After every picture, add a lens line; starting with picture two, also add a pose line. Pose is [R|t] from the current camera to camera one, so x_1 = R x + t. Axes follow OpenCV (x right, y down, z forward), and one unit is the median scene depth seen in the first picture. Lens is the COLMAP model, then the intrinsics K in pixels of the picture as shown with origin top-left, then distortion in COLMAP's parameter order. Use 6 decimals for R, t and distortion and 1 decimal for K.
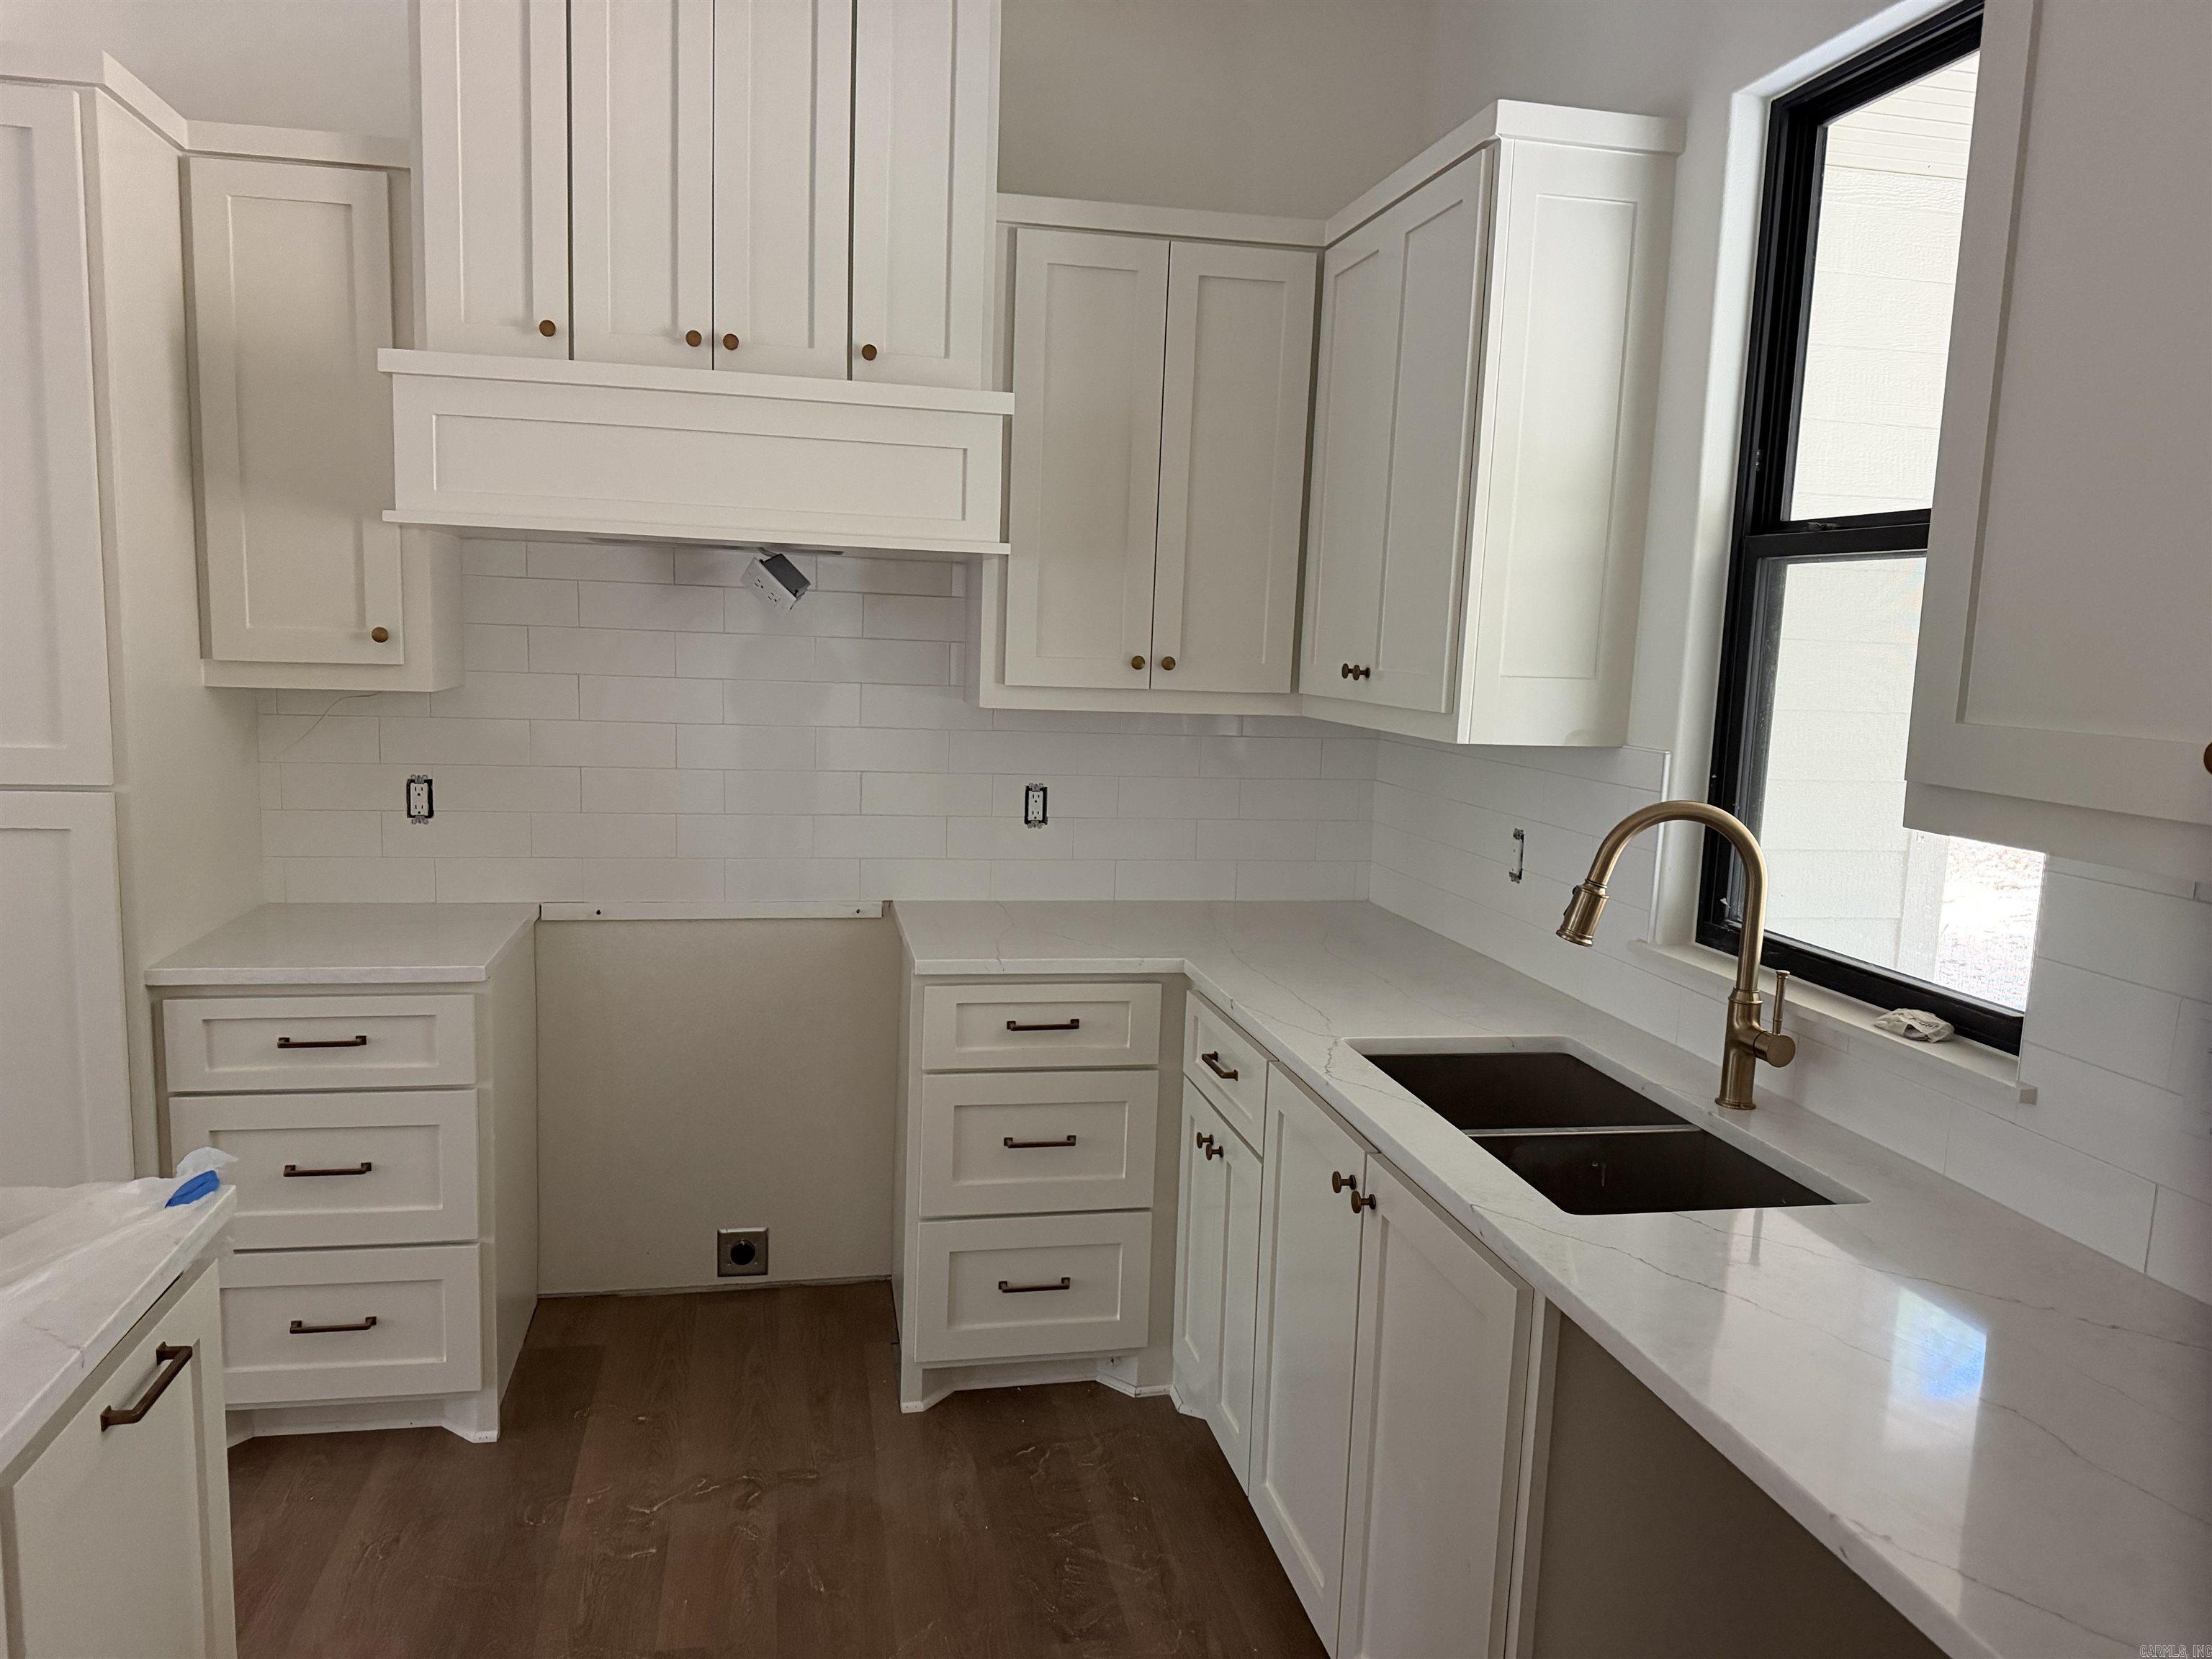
lens RADIAL K [[1549.5, 0, 1092.4], [0, 1549.5, 838.7], [0, 0, 1]] dist [0.054306, -0.055562]
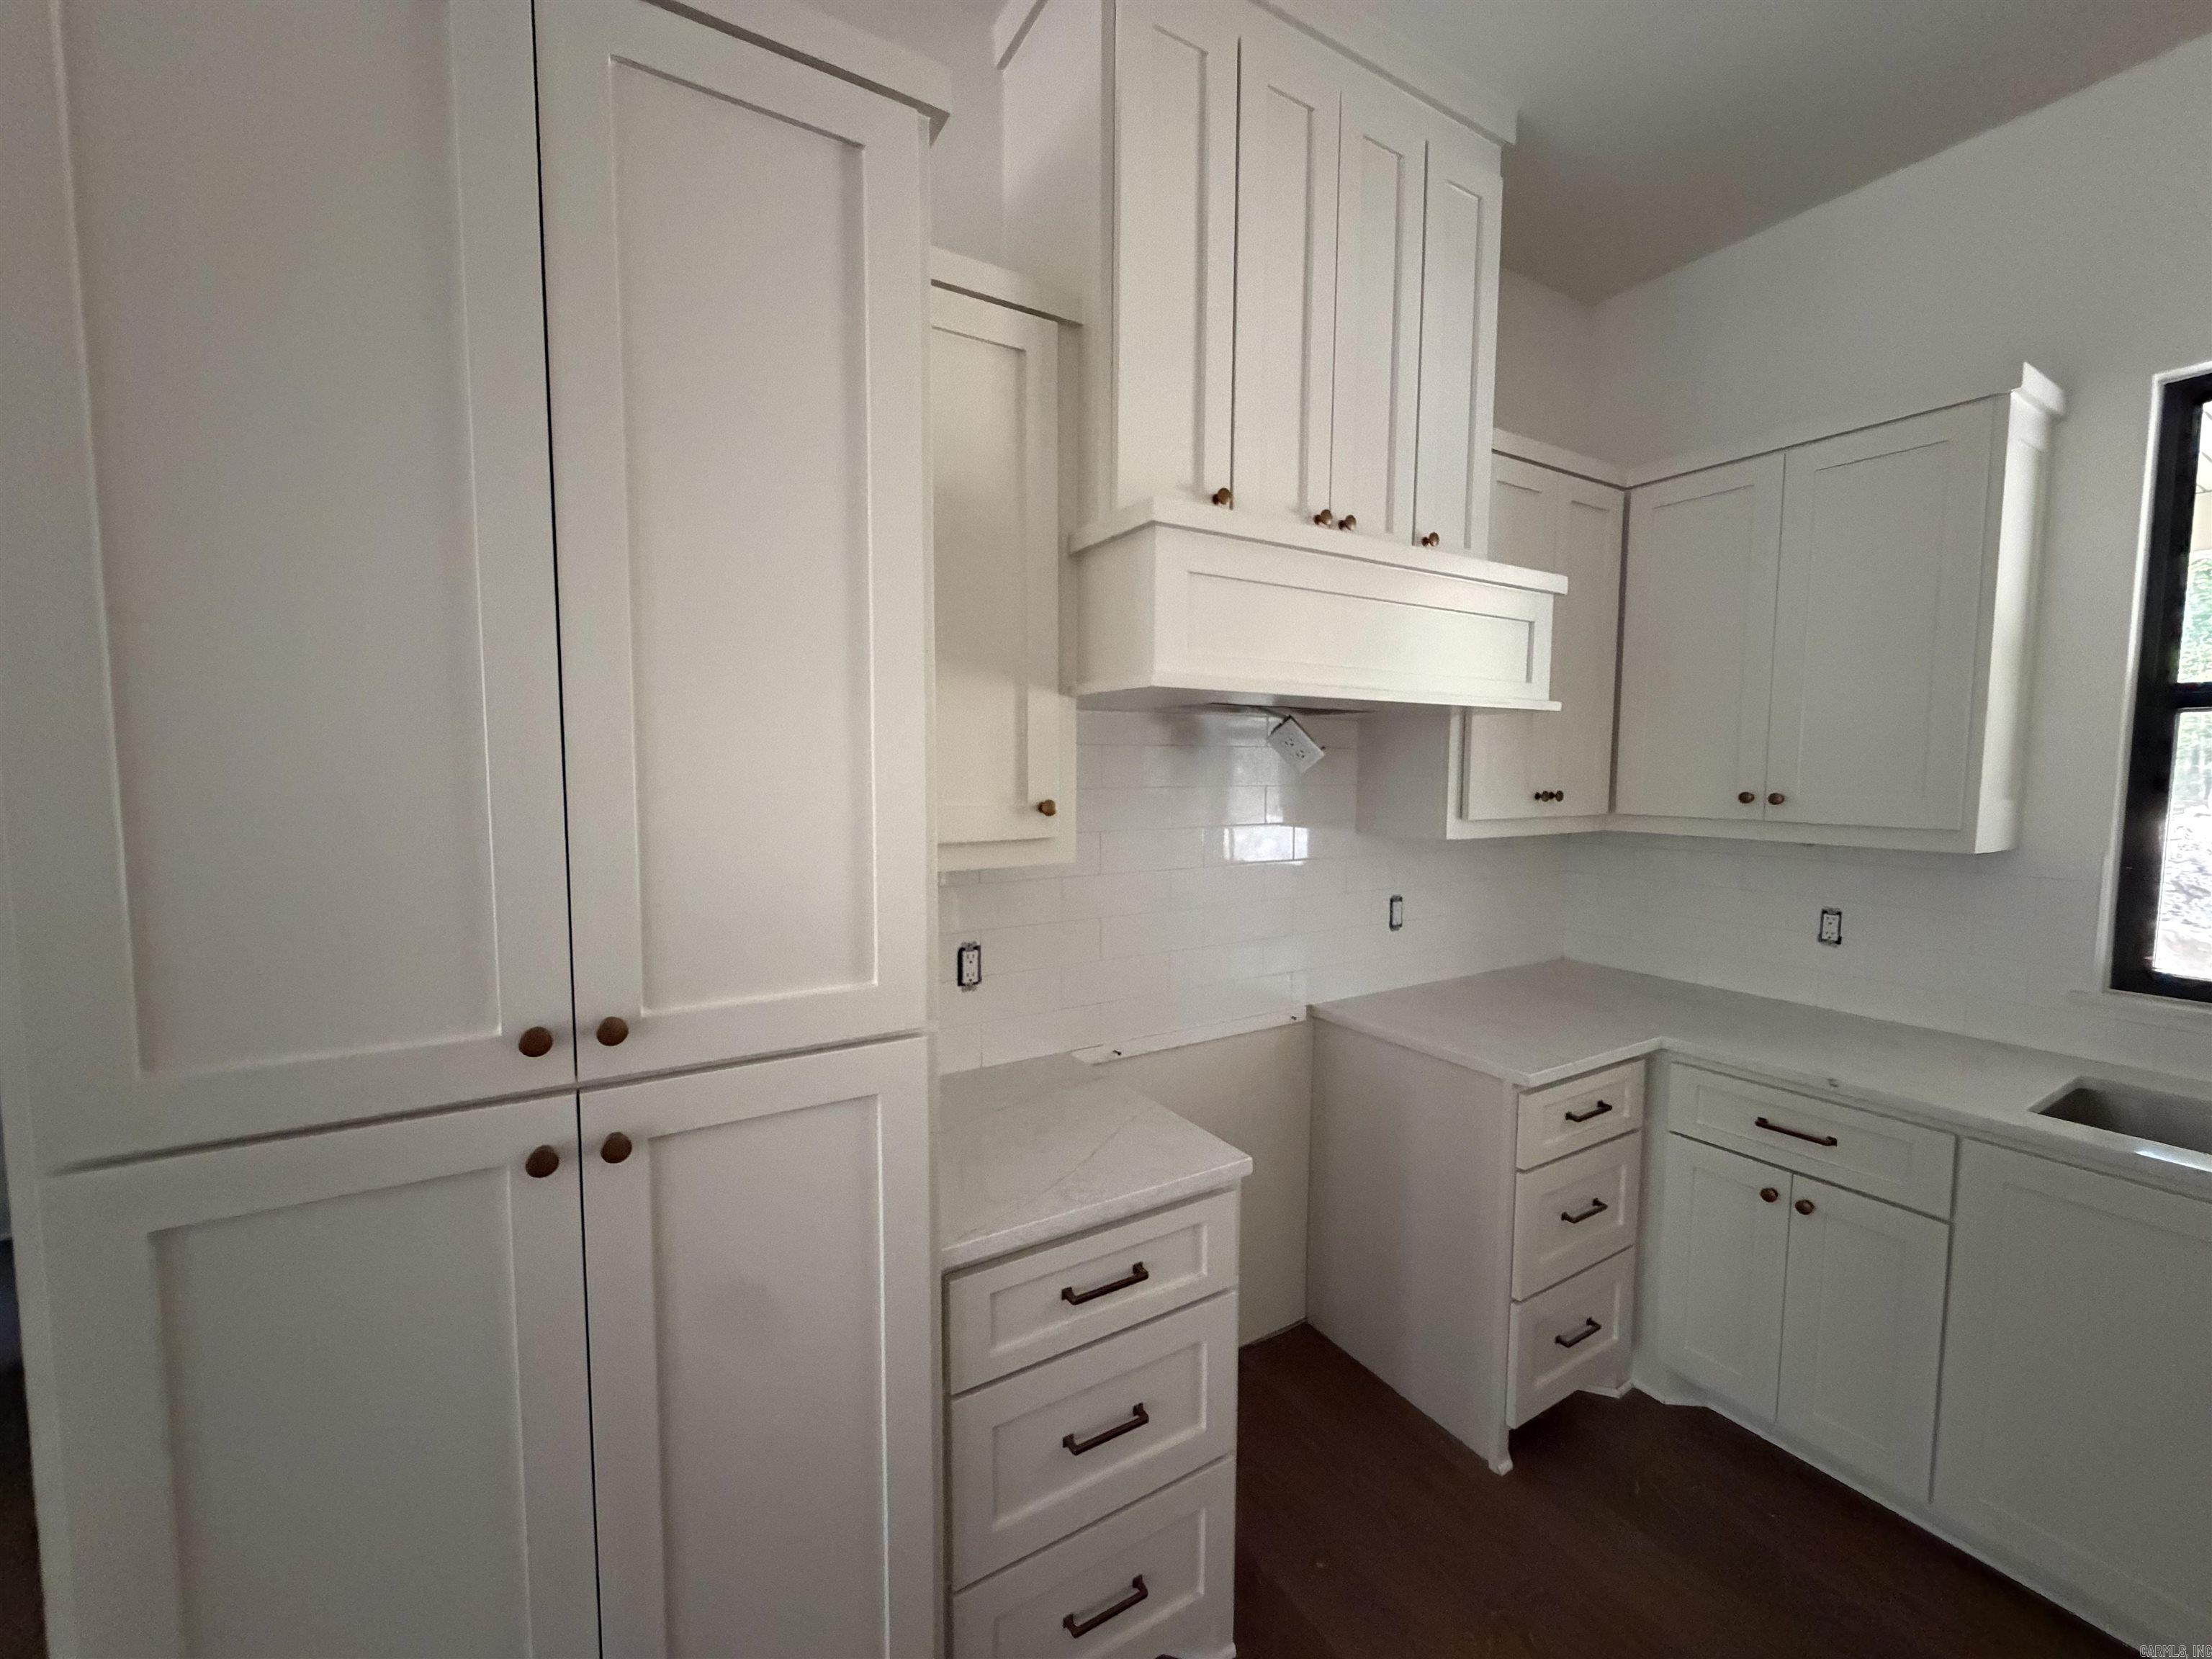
lens RADIAL K [[884.8, 0, 1101.4], [0, 884.8, 830.9], [0, 0, 1]] dist [-0.001202, 0.000778]
pose [[0.936144, -0.055376, 0.347229, -0.607434], [0.073025, 0.996608, -0.037939, -0.093663], [-0.343951, 0.060873, 0.937013, 0.494679]]
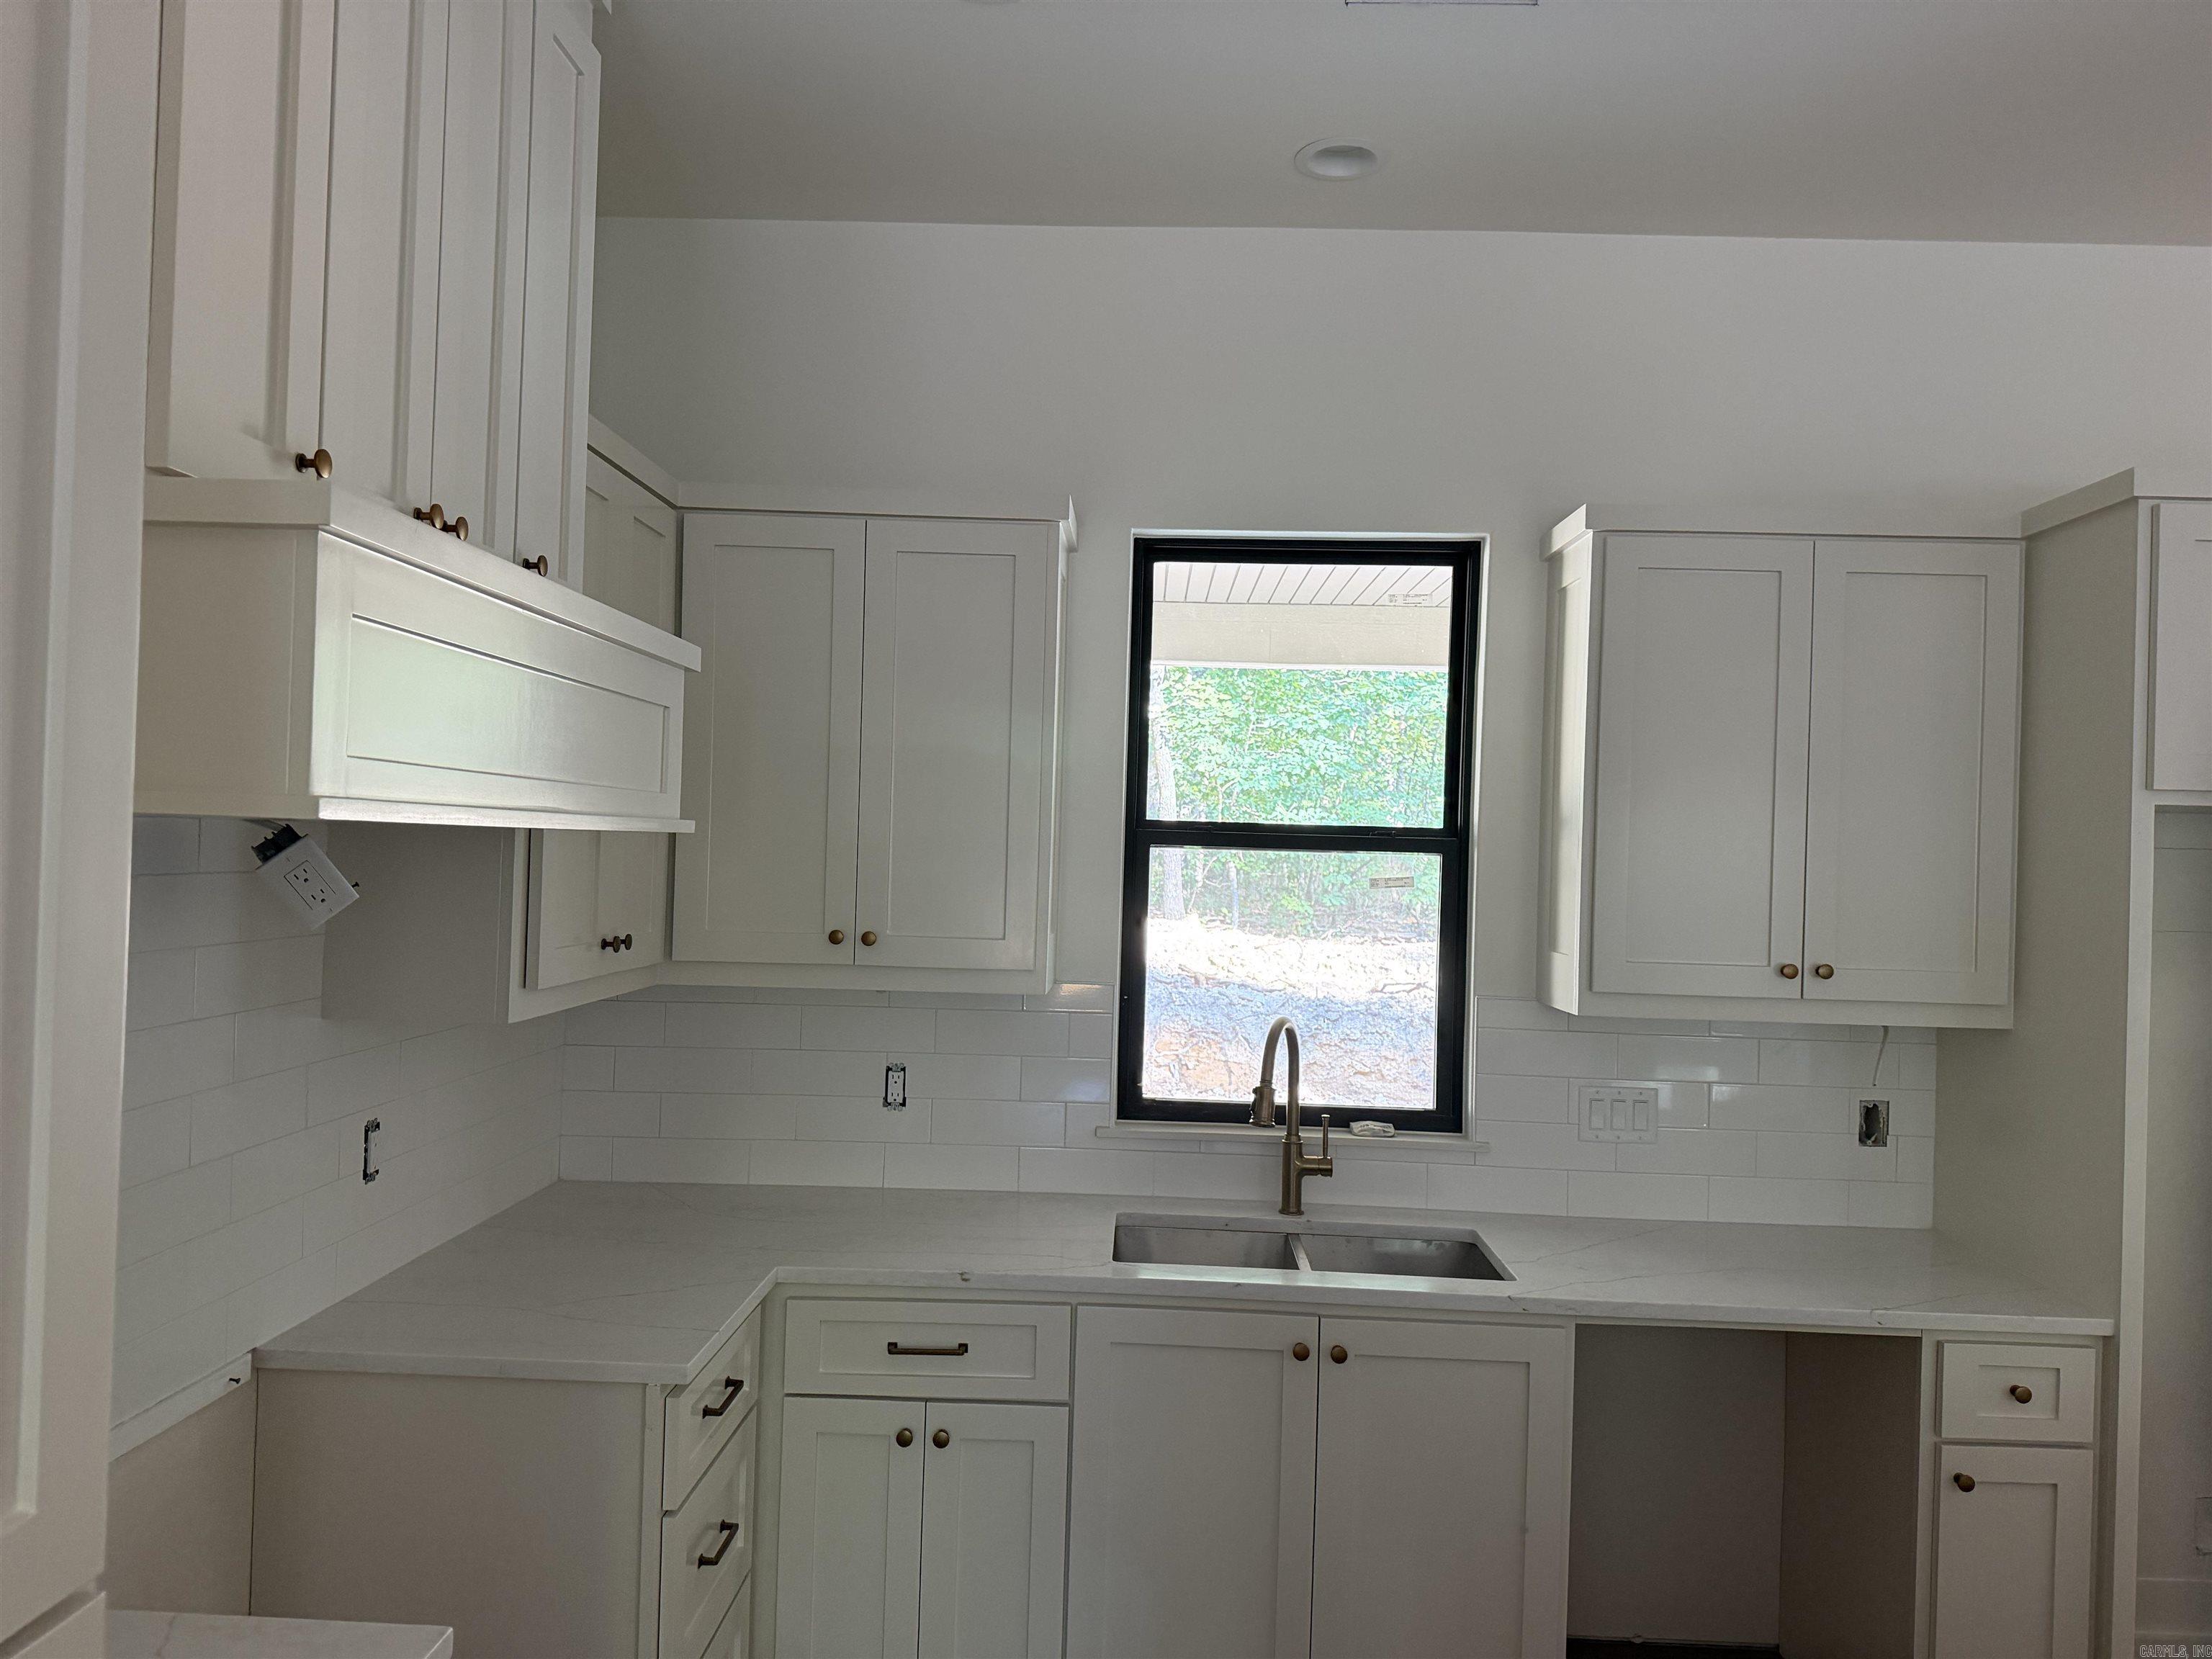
lens RADIAL K [[1549.5, 0, 1093.7], [0, 1549.5, 828.6], [0, 0, 1]] dist [0.054306, -0.055562]
pose [[0.221155, -0.016027, 0.975107, -0.808562], [0.106315, 0.994302, -0.007770, -0.155595], [-0.969426, 0.105387, 0.221599, 0.600480]]
